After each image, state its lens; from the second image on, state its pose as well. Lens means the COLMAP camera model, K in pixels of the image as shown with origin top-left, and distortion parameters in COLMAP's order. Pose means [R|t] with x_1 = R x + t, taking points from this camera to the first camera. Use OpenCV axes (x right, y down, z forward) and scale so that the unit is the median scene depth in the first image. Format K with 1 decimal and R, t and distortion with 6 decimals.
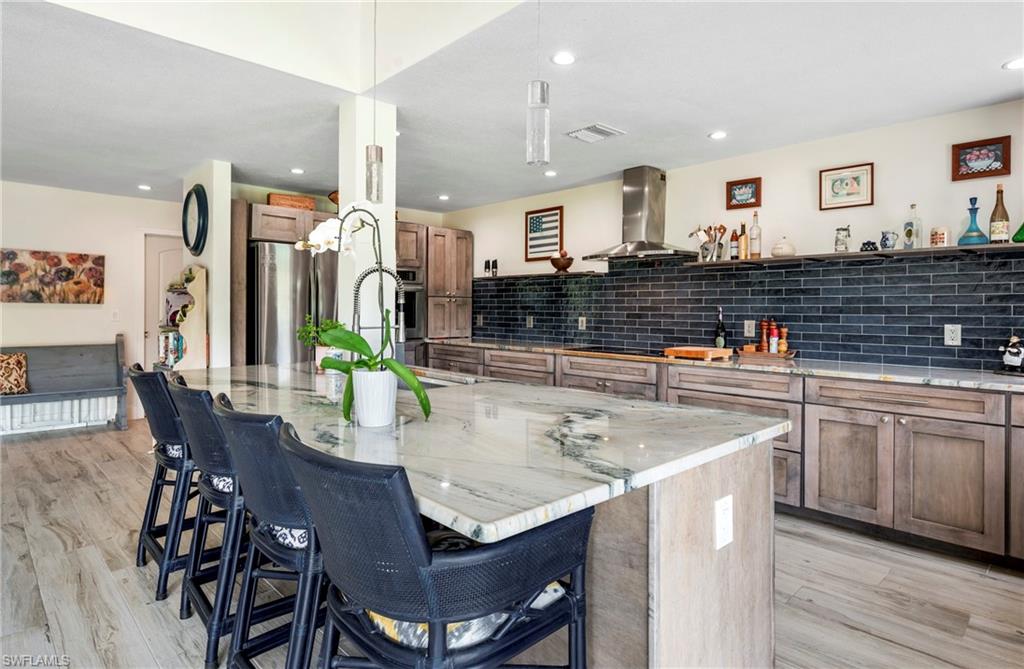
lens RADIAL K [[555.7, 0, 539.7], [0, 555.7, 311.1], [0, 0, 1]] dist [-0.003150, 0.000410]
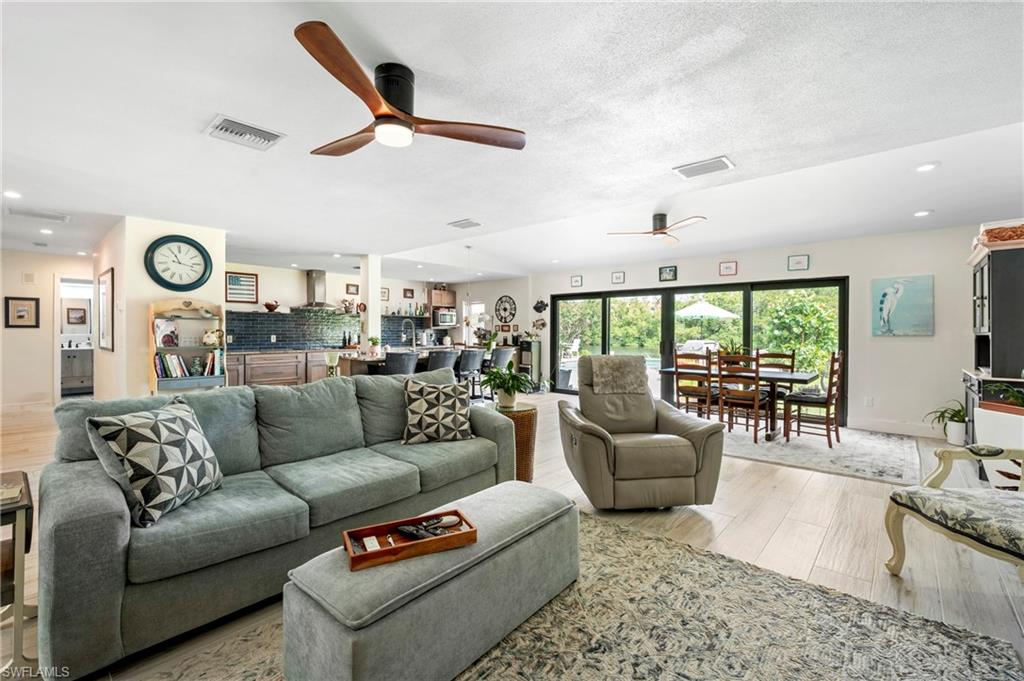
lens RADIAL K [[455.2, 0, 509.2], [0, 455.2, 333.8], [0, 0, 1]] dist [0.000939, 0.000023]
pose [[-0.057876, -0.010868, 0.998265, -1.779745], [0.002663, 0.999936, 0.011041, -0.012372], [-0.998320, 0.003297, -0.057844, 0.324902]]
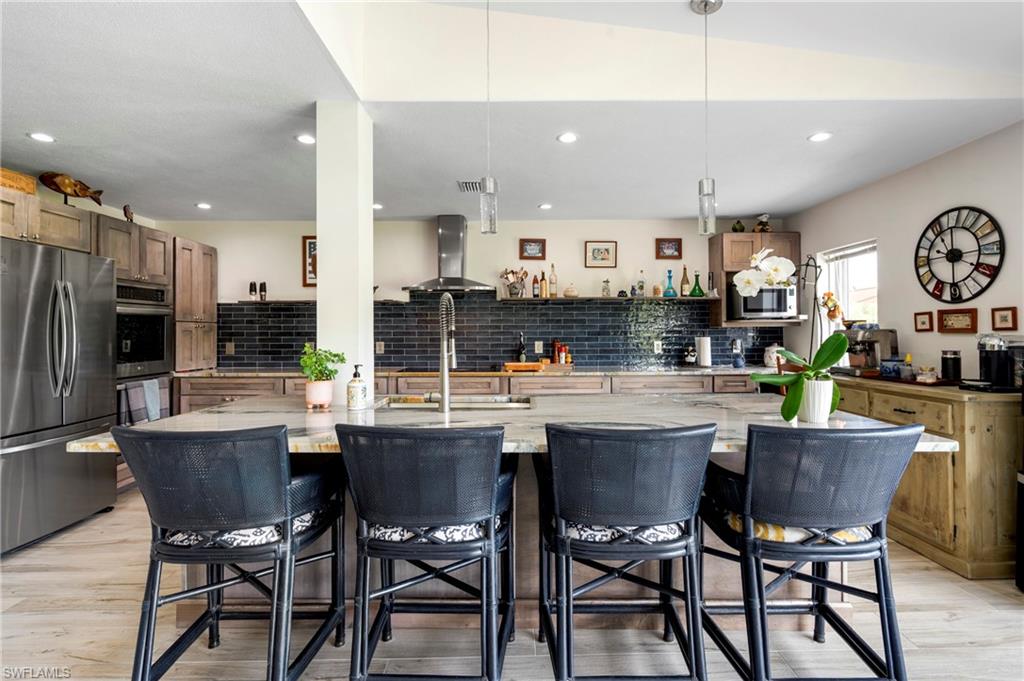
lens RADIAL K [[486.7, 0, 513.0], [0, 486.7, 332.0], [0, 0, 1]] dist [0.004021, 0.000606]
pose [[0.704218, -0.007316, 0.709946, -0.480310], [0.010977, 0.999940, -0.000585, -0.005988], [-0.709899, 0.008205, 0.704256, 0.173434]]
